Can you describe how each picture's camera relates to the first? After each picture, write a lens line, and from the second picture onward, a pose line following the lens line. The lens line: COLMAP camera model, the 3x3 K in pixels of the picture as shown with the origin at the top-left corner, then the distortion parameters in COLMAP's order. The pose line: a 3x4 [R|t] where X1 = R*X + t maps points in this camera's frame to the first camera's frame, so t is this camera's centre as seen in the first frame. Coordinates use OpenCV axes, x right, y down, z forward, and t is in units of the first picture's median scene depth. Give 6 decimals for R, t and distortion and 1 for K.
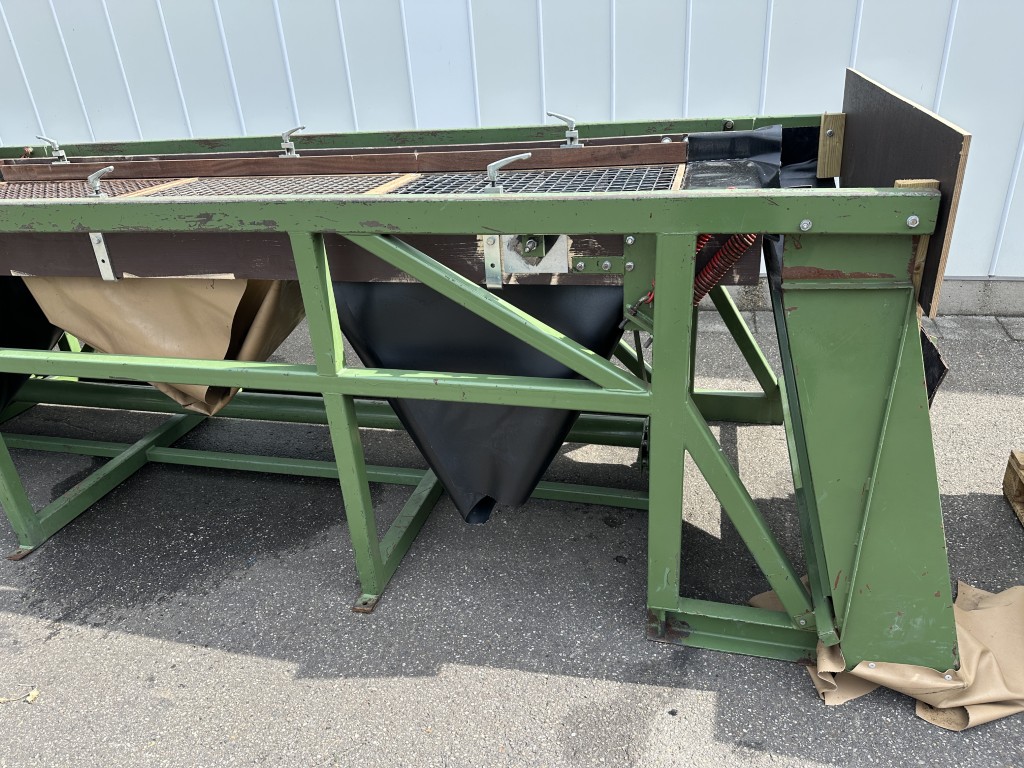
lens RADIAL K [[713.5, 0, 512.0], [0, 713.5, 384.0], [0, 0, 1]] dist [0.085030, -0.120821]
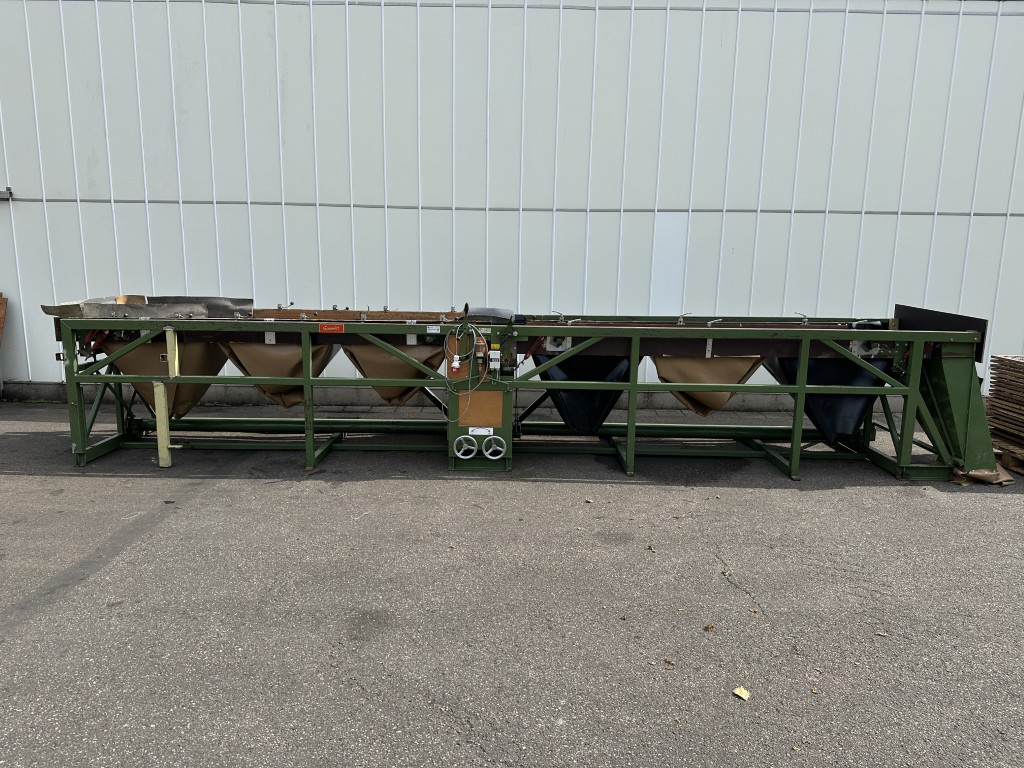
lens RADIAL K [[713.5, 0, 512.0], [0, 713.5, 384.0], [0, 0, 1]] dist [0.085030, -0.120821]
pose [[0.965212, 0.035148, 0.259095, -2.058665], [0.038899, 0.960594, -0.275221, 0.710127], [-0.258559, 0.275725, 0.925809, -1.394993]]
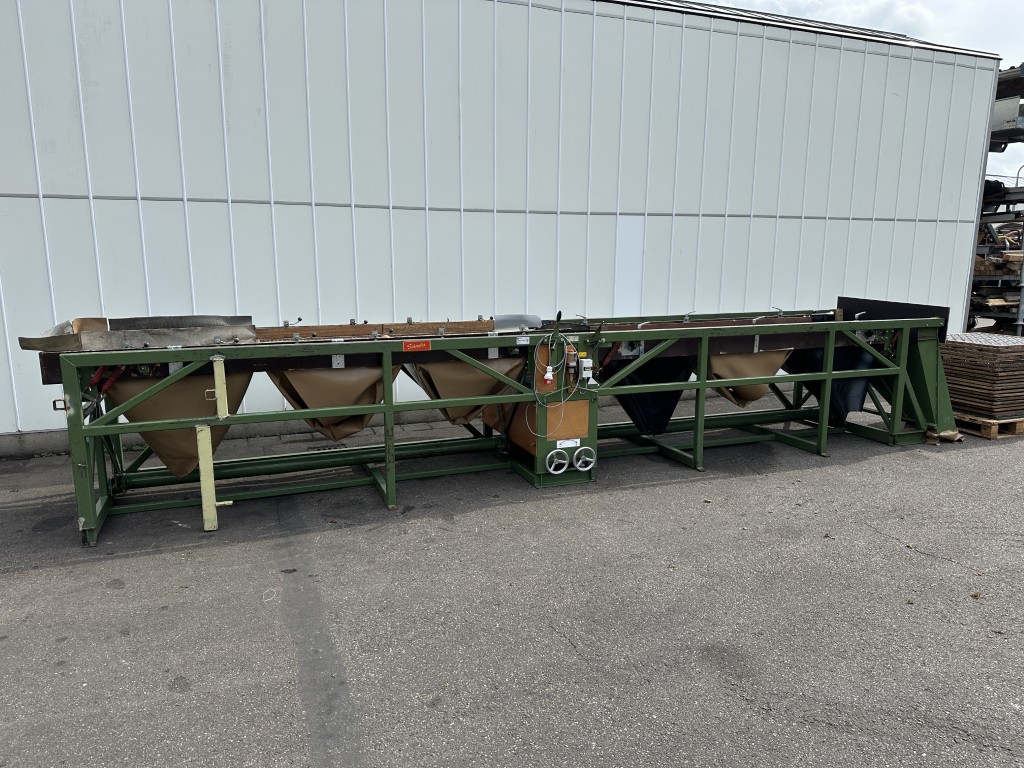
lens RADIAL K [[713.5, 0, 512.0], [0, 713.5, 384.0], [0, 0, 1]] dist [0.085030, -0.120821]
pose [[0.803946, -0.037028, 0.593549, -3.234097], [0.209637, 0.951638, -0.224582, 0.452696], [-0.556528, 0.304982, 0.772828, -0.734401]]
